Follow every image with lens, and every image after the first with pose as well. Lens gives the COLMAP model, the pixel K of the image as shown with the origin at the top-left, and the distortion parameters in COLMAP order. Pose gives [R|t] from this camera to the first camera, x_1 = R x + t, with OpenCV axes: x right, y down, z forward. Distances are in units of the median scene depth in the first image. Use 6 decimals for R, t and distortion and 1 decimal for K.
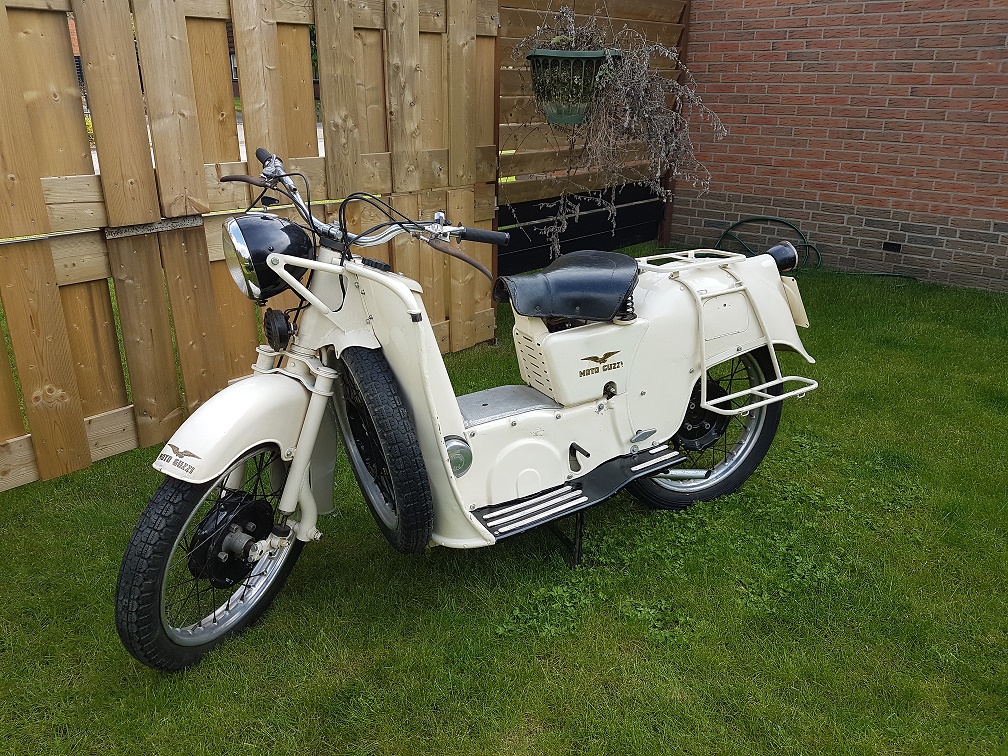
lens RADIAL K [[772.5, 0, 501.0], [0, 772.5, 343.0], [0, 0, 1]] dist [0.118431, -0.130302]
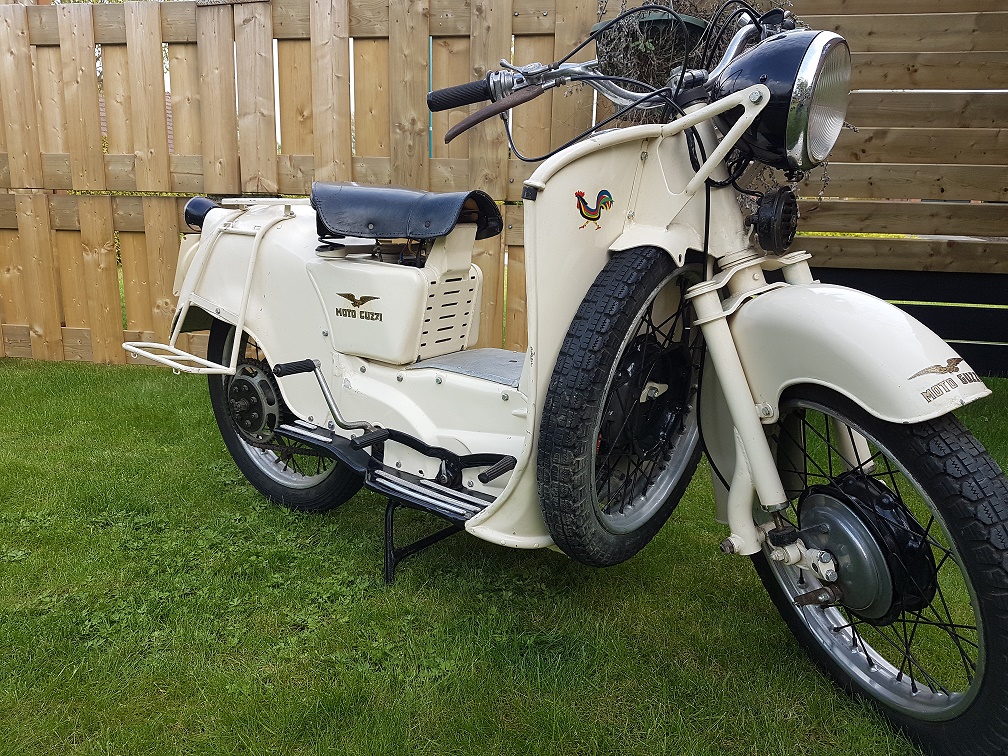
lens RADIAL K [[768.7, 0, 504.0], [0, 768.7, 378.0], [0, 0, 1]] dist [0.122792, -0.153082]
pose [[0.524618, 0.185949, -0.830782, 0.448999], [-0.285670, 0.957726, 0.033969, -0.013036], [0.801978, 0.219509, 0.555560, 0.323940]]
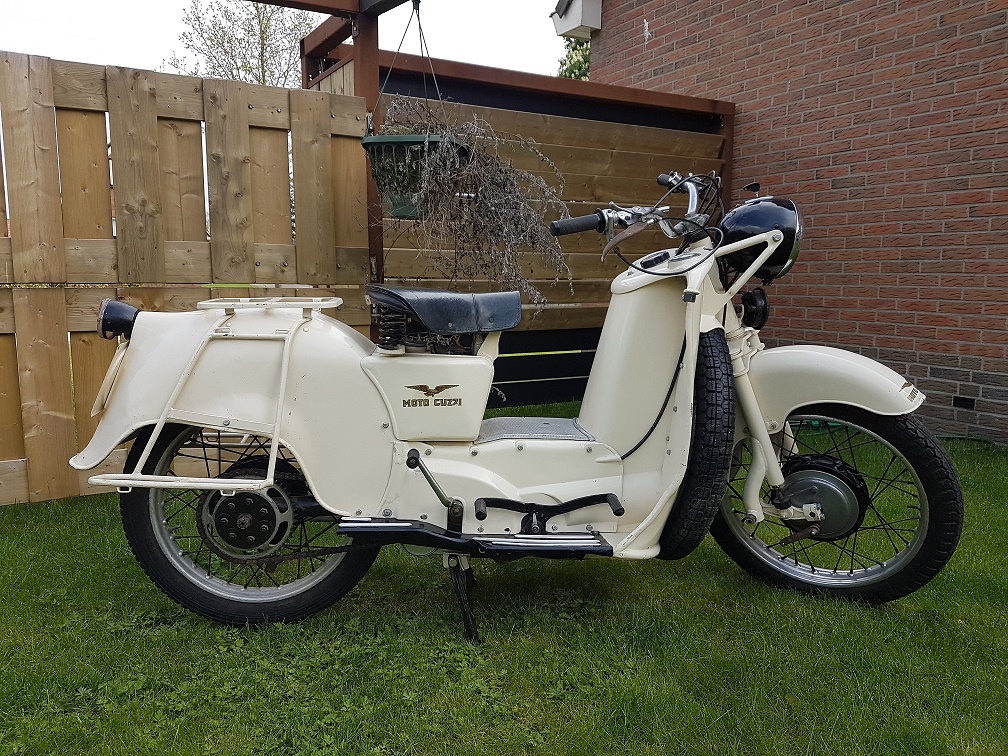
lens RADIAL K [[768.7, 0, 504.0], [0, 768.7, 378.0], [0, 0, 1]] dist [0.122792, -0.153082]
pose [[0.956413, 0.032096, -0.290249, 0.290164], [-0.087631, 0.979677, -0.180426, 0.036348], [0.278559, 0.197996, 0.939788, 0.135258]]
